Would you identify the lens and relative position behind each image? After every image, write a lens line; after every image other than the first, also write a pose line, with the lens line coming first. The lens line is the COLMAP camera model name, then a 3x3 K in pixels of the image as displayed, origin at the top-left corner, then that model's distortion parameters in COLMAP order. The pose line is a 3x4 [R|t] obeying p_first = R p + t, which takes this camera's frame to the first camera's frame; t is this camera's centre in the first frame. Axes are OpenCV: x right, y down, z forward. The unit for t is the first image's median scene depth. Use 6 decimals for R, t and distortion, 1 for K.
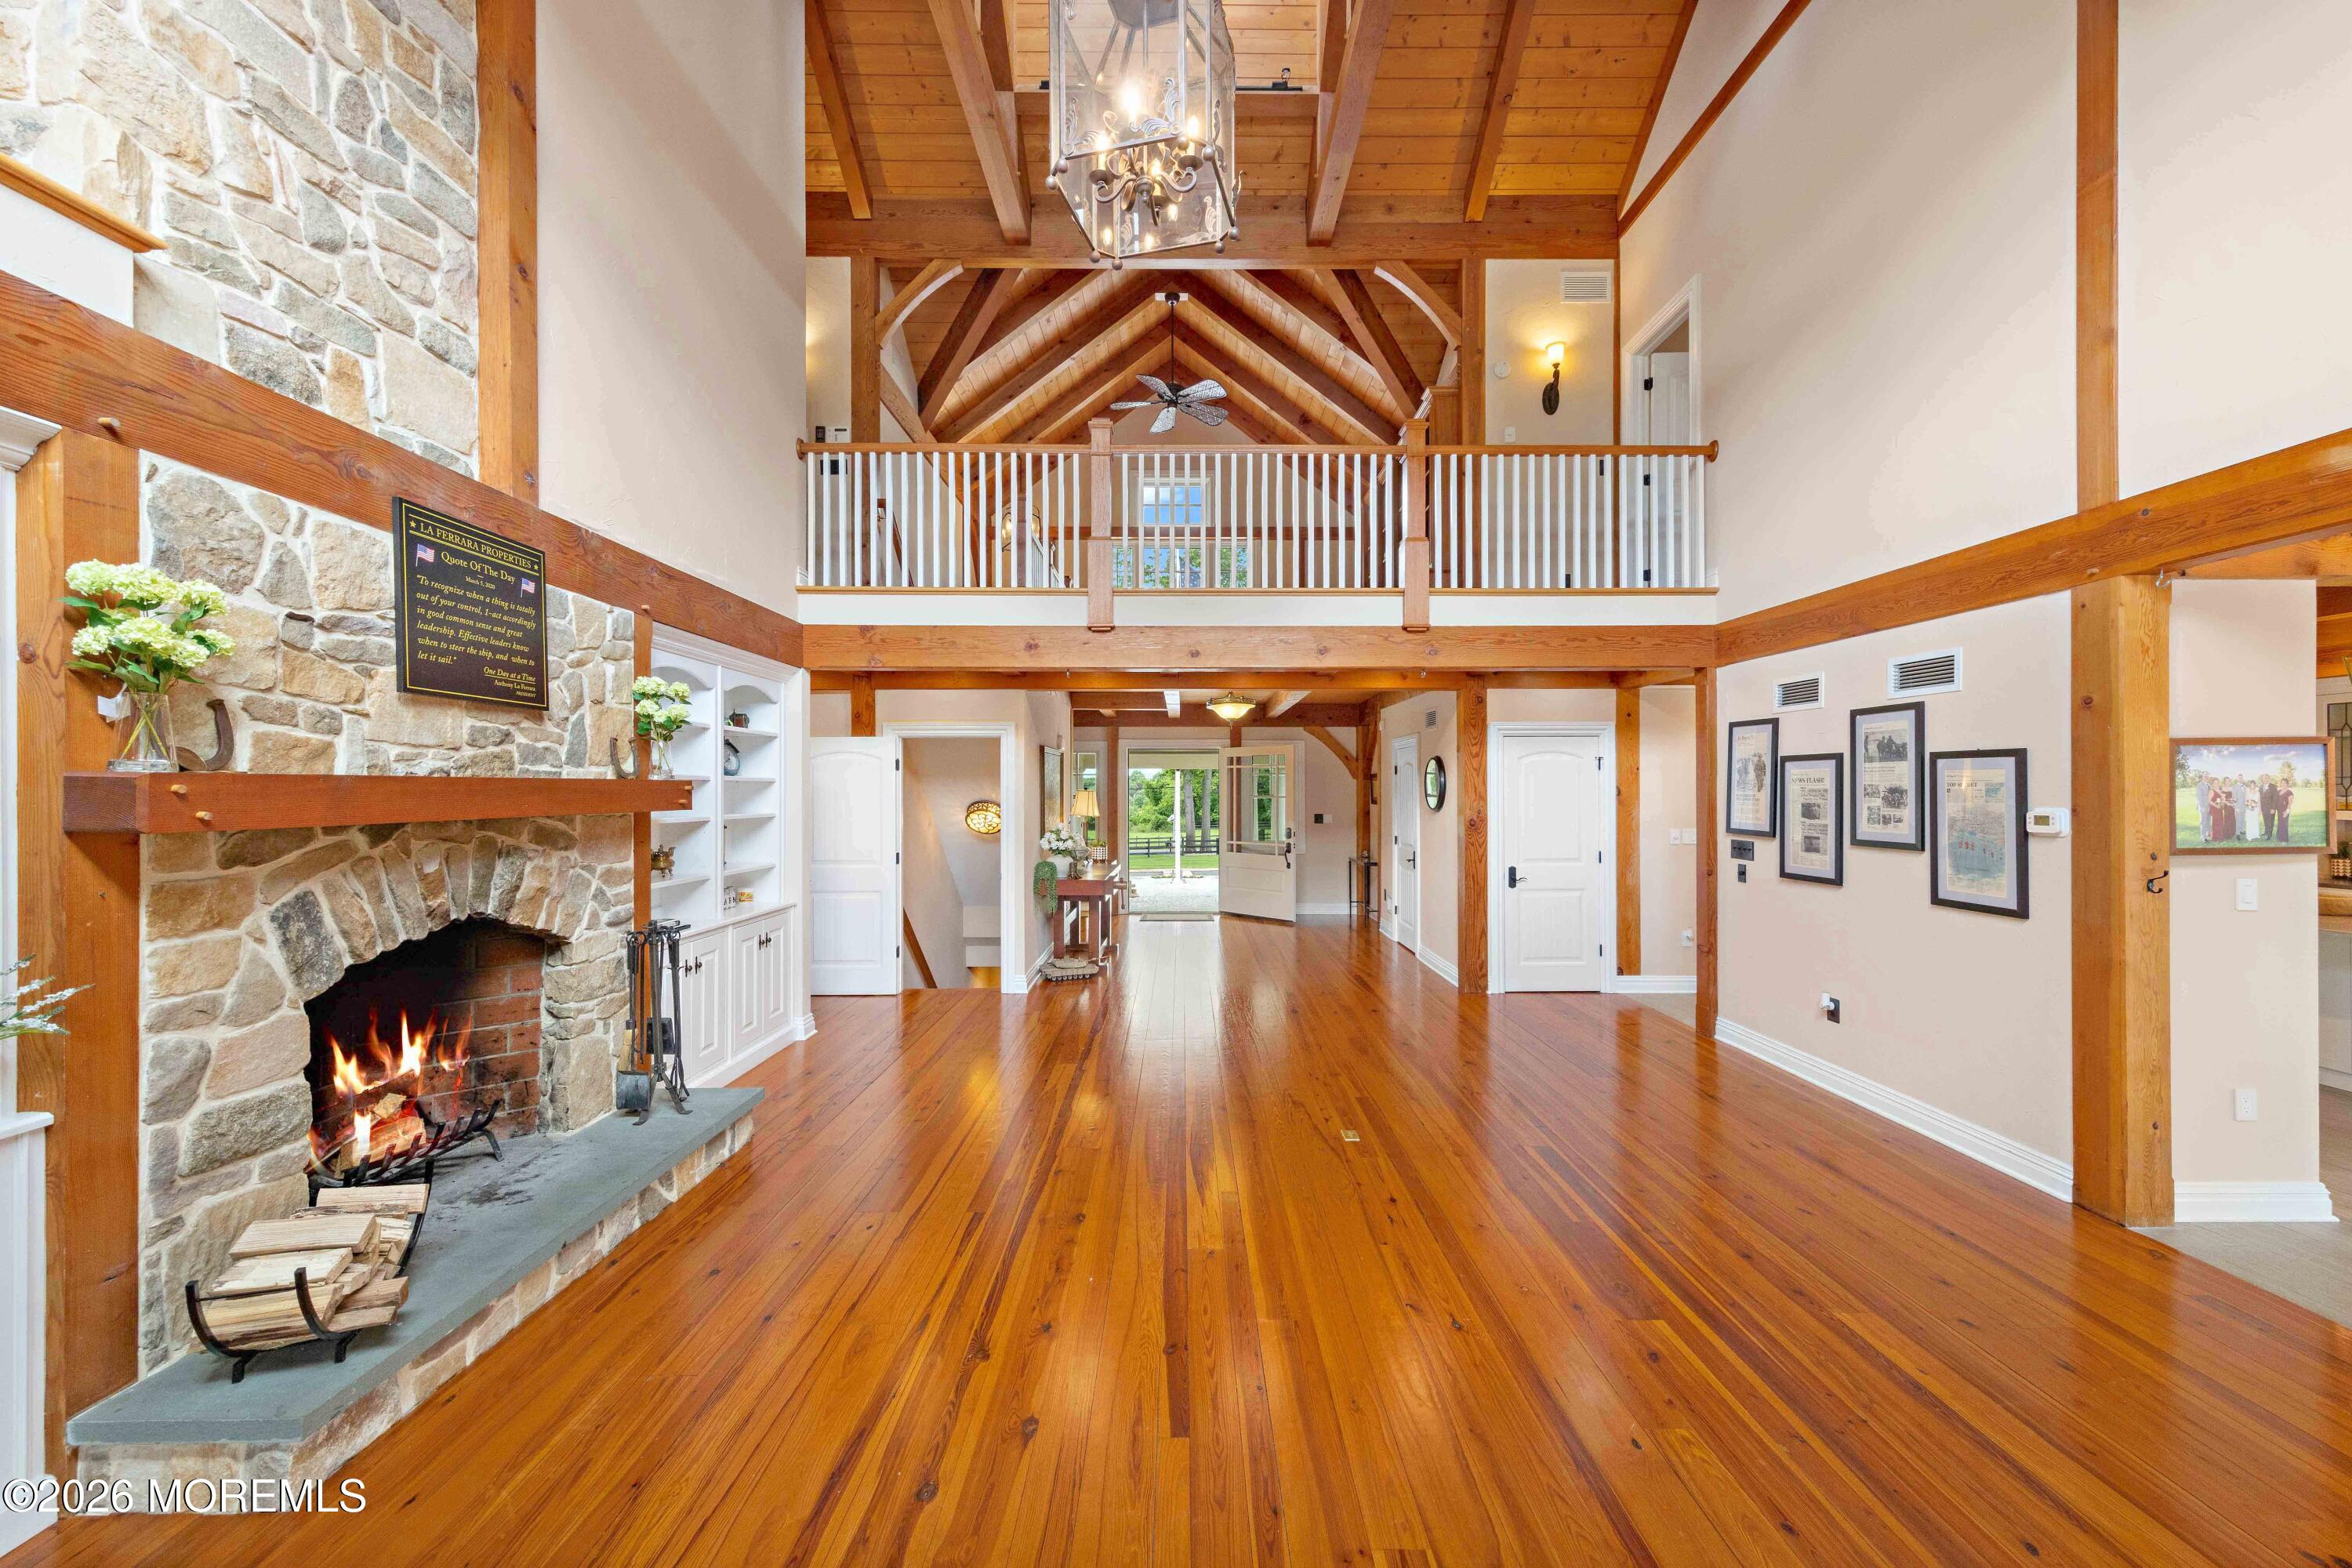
lens RADIAL K [[848.4, 0, 1195.4], [0, 848.4, 787.2], [0, 0, 1]] dist [0.001314, -0.000139]
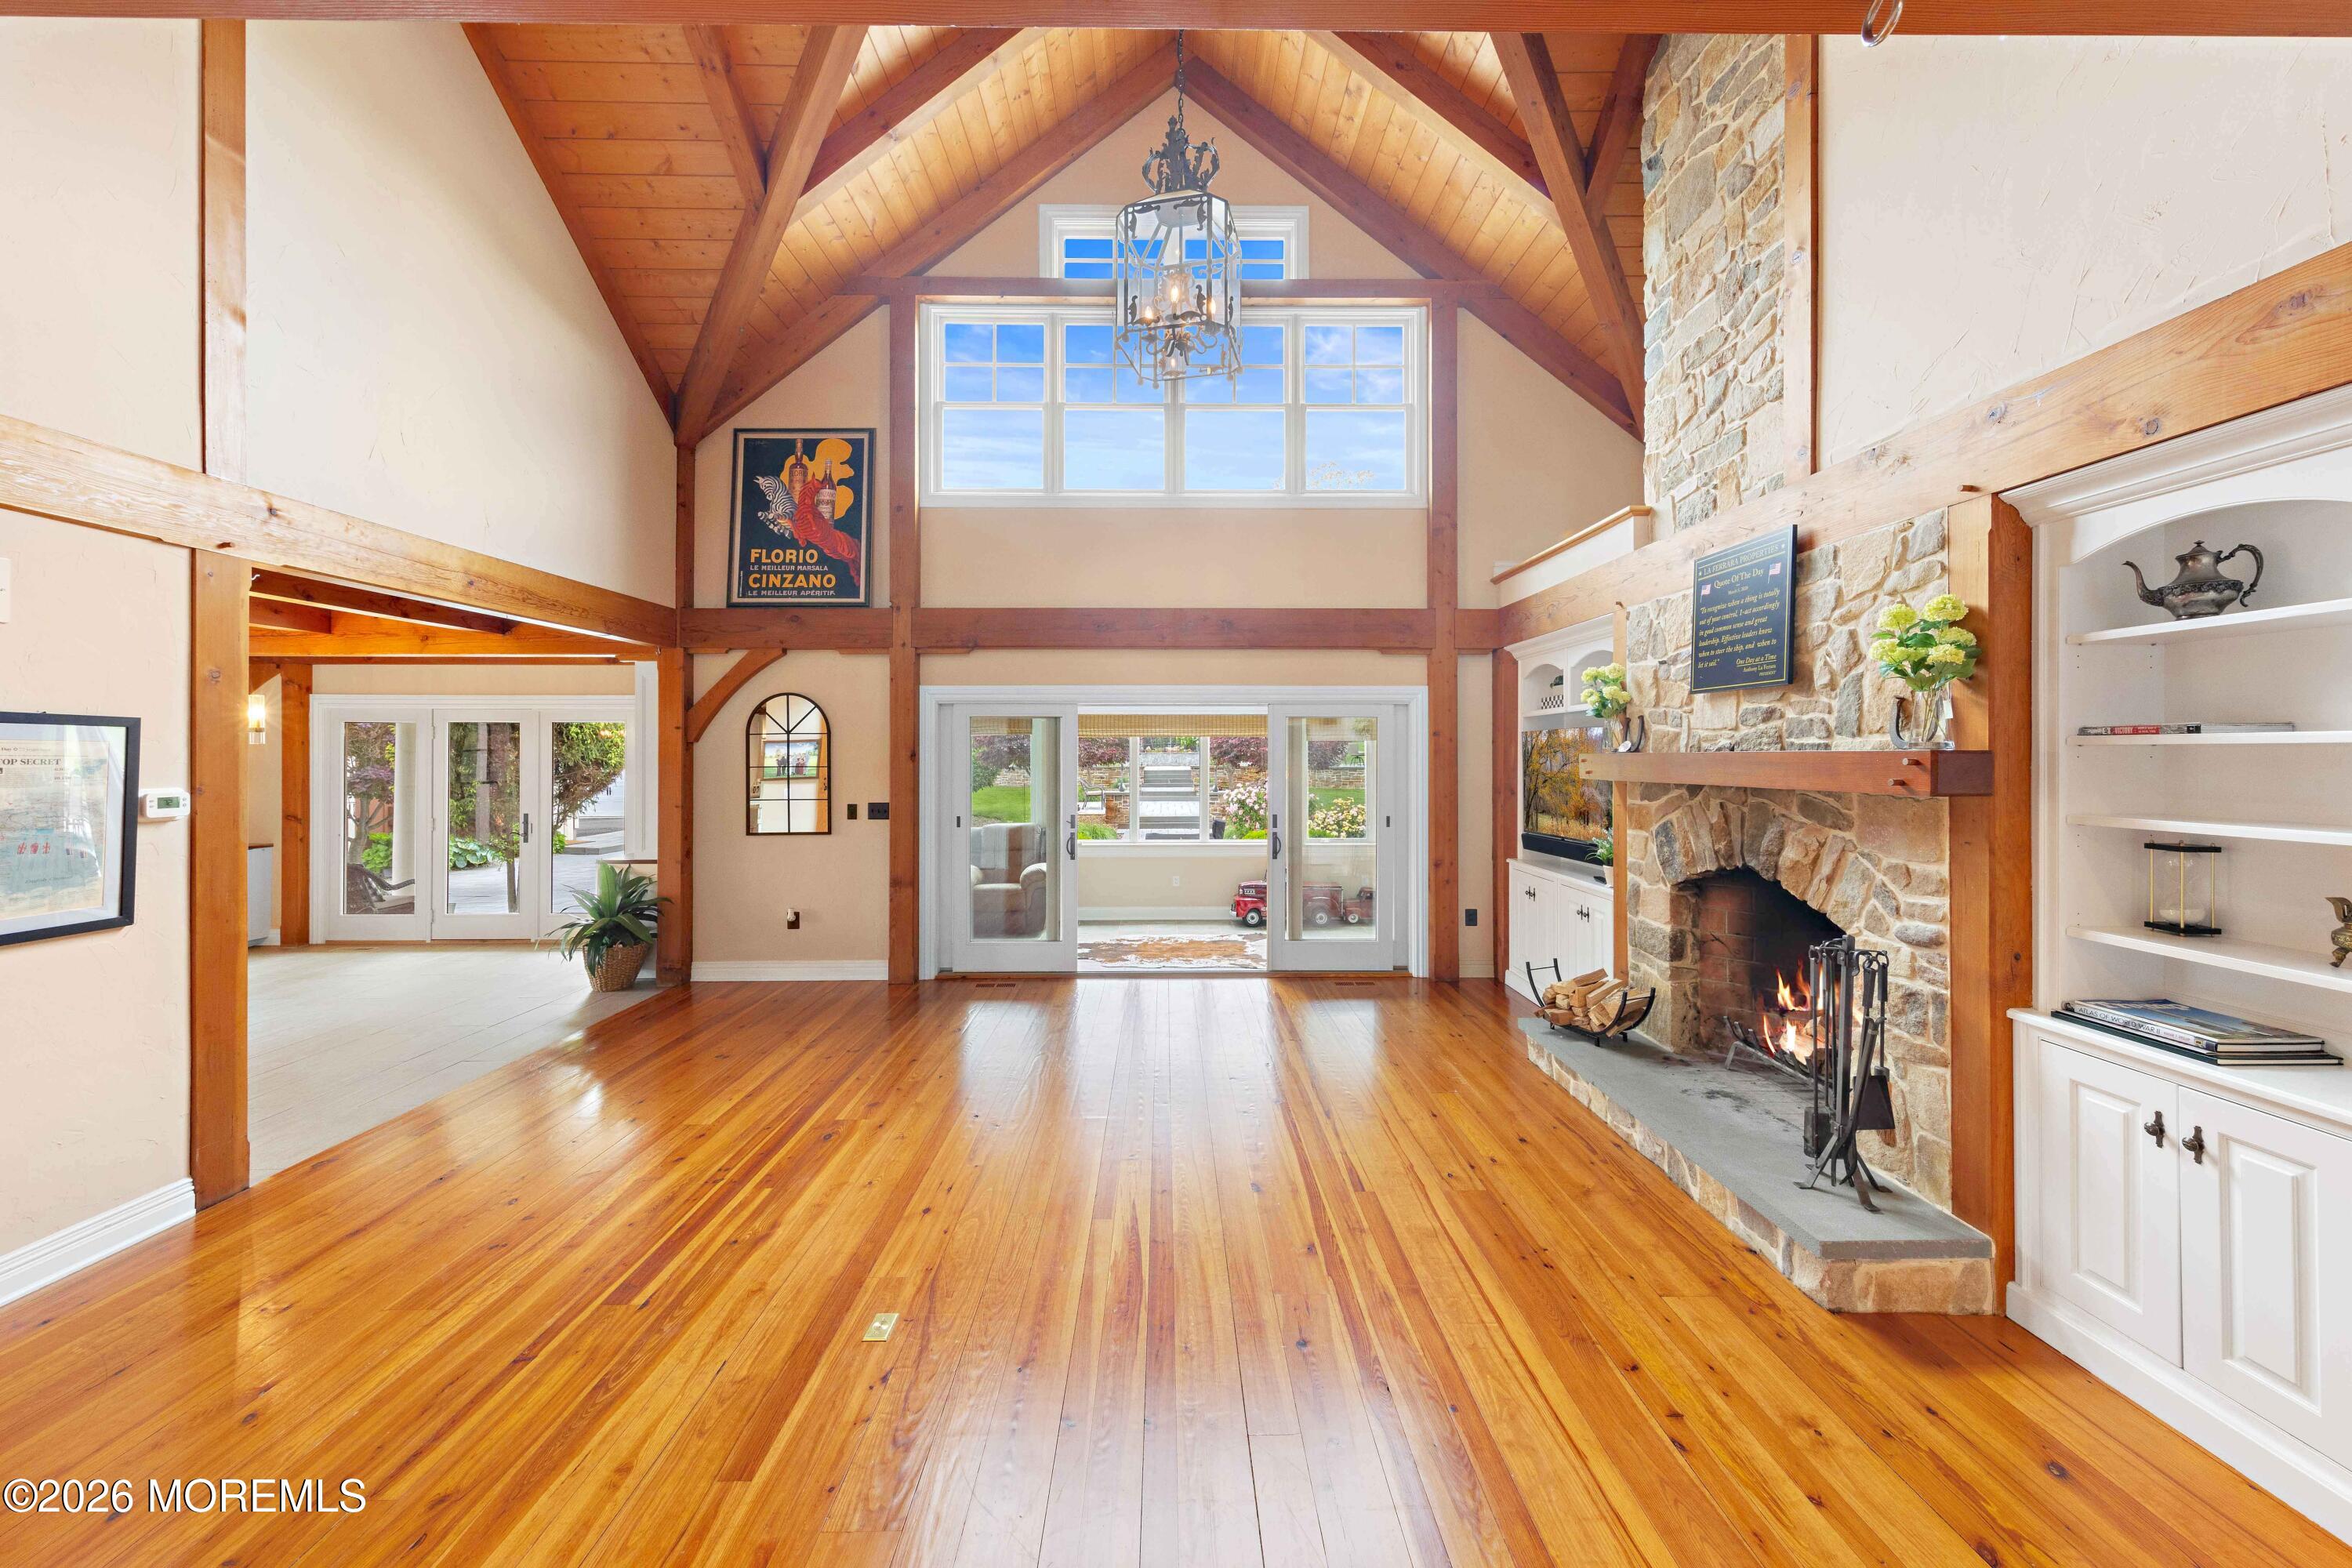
lens RADIAL K [[887.6, 0, 1169.6], [0, 887.6, 753.9], [0, 0, 1]] dist [-0.000051, -0.000076]
pose [[-0.999943, 0.002733, 0.010320, -0.026101], [0.002671, 0.999979, -0.005983, -0.001767], [-0.010336, -0.005955, -0.999929, 1.206648]]
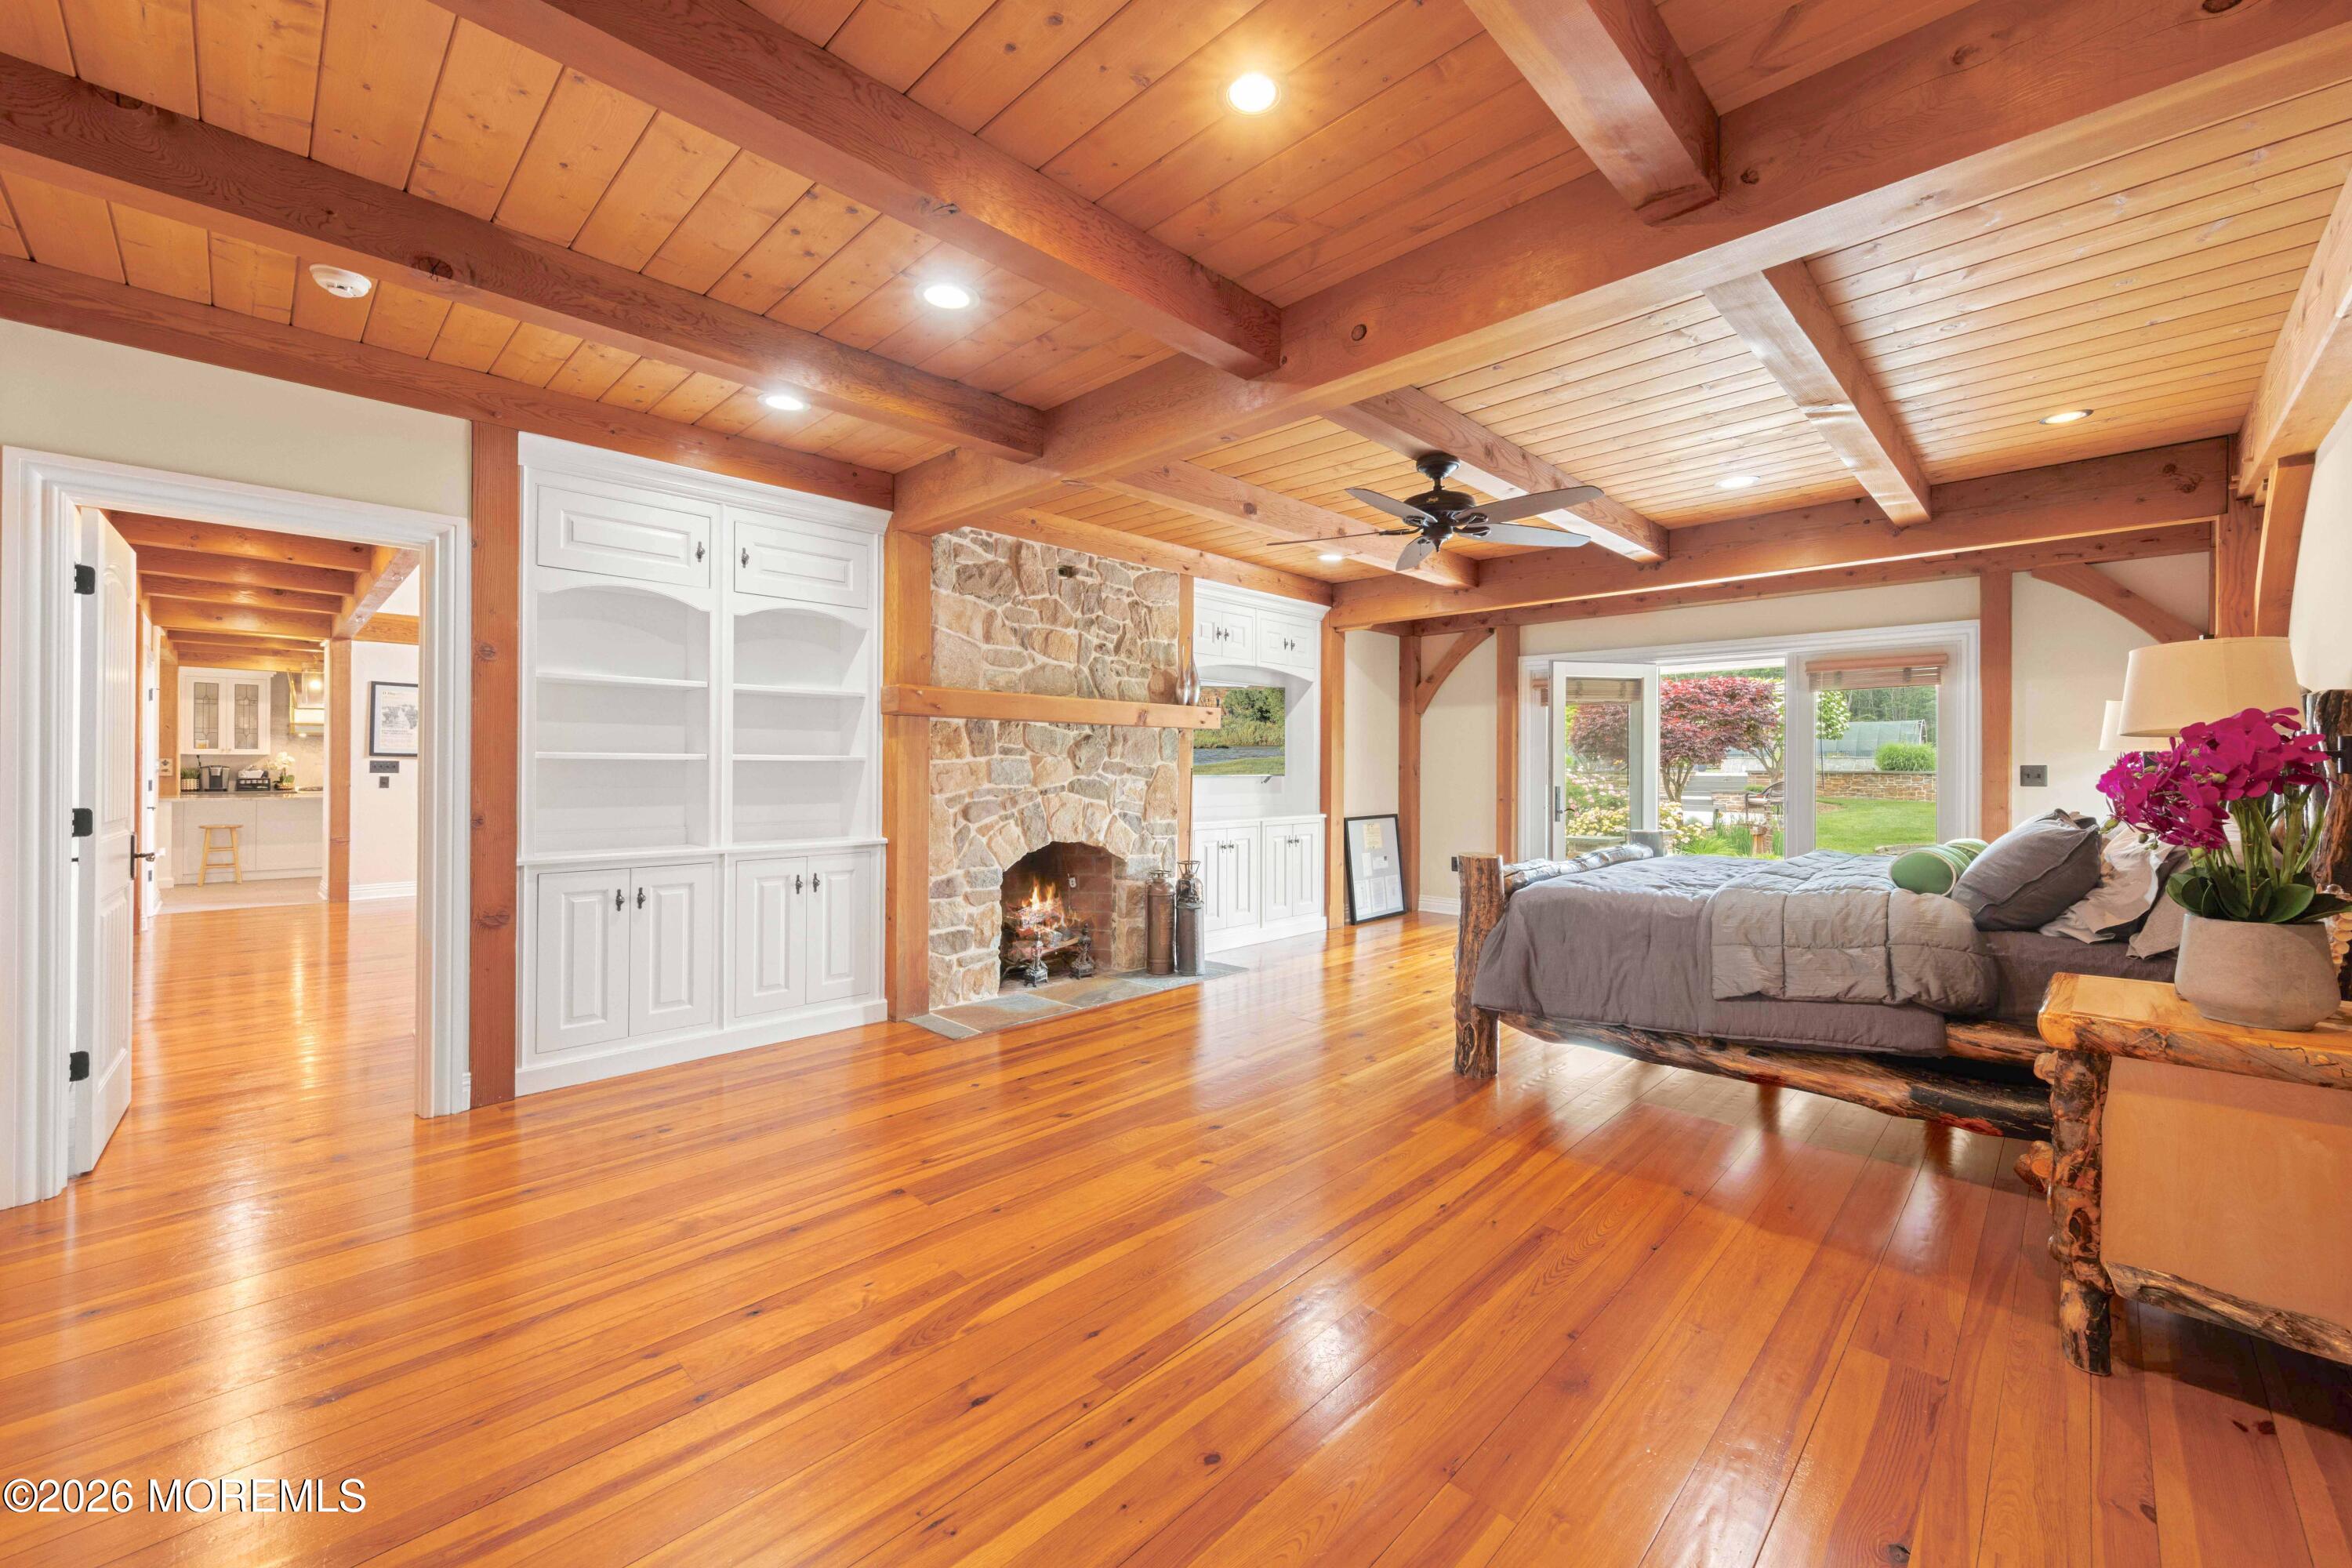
lens RADIAL K [[929.7, 0, 1176.0], [0, 929.7, 784.0], [0, 0, 1]] dist [-0.002182, 0.000059]
pose [[-0.701242, -0.010413, 0.712847, -1.517436], [-0.010574, 0.999935, 0.004205, 0.081612], [-0.712845, -0.004589, -0.701307, 1.140384]]
